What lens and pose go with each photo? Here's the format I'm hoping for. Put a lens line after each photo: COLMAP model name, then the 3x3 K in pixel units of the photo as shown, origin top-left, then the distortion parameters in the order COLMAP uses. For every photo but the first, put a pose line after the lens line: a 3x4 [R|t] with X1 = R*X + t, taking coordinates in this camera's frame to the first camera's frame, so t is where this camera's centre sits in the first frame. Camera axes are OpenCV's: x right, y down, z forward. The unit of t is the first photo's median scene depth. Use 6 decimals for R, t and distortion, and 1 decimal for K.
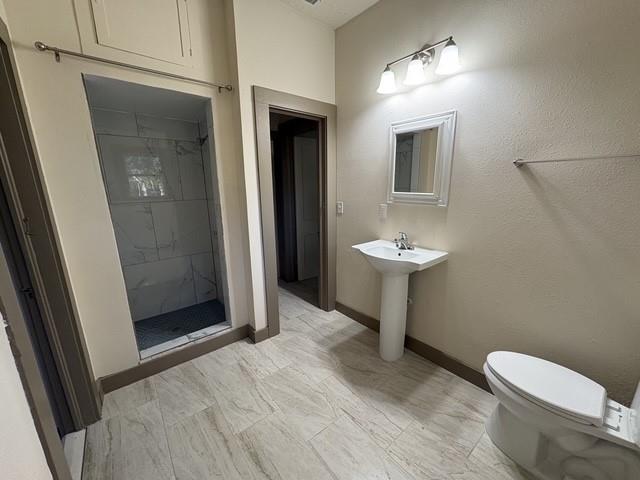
lens RADIAL K [[252.0, 0, 321.0], [0, 252.0, 239.4], [0, 0, 1]] dist [-0.000514, -0.000035]
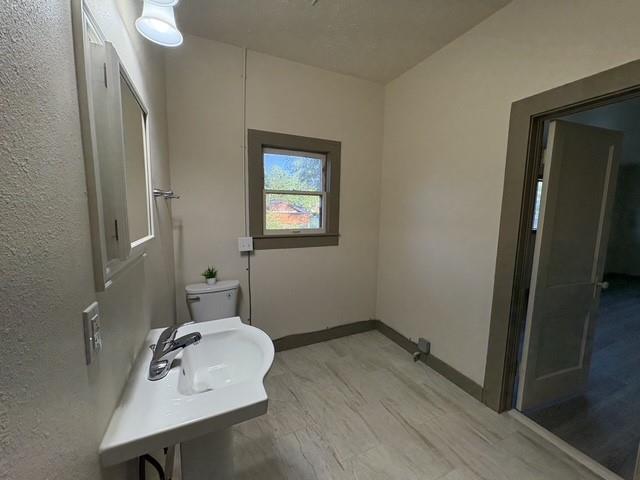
lens RADIAL K [[252.0, 0, 320.8], [0, 252.0, 239.5], [0, 0, 1]] dist [-0.000514, -0.000035]
pose [[-0.968504, -0.025439, 0.247694, -0.039731], [0.056742, 0.946046, 0.319025, -0.370779], [-0.242446, 0.323032, -0.914806, 1.617314]]
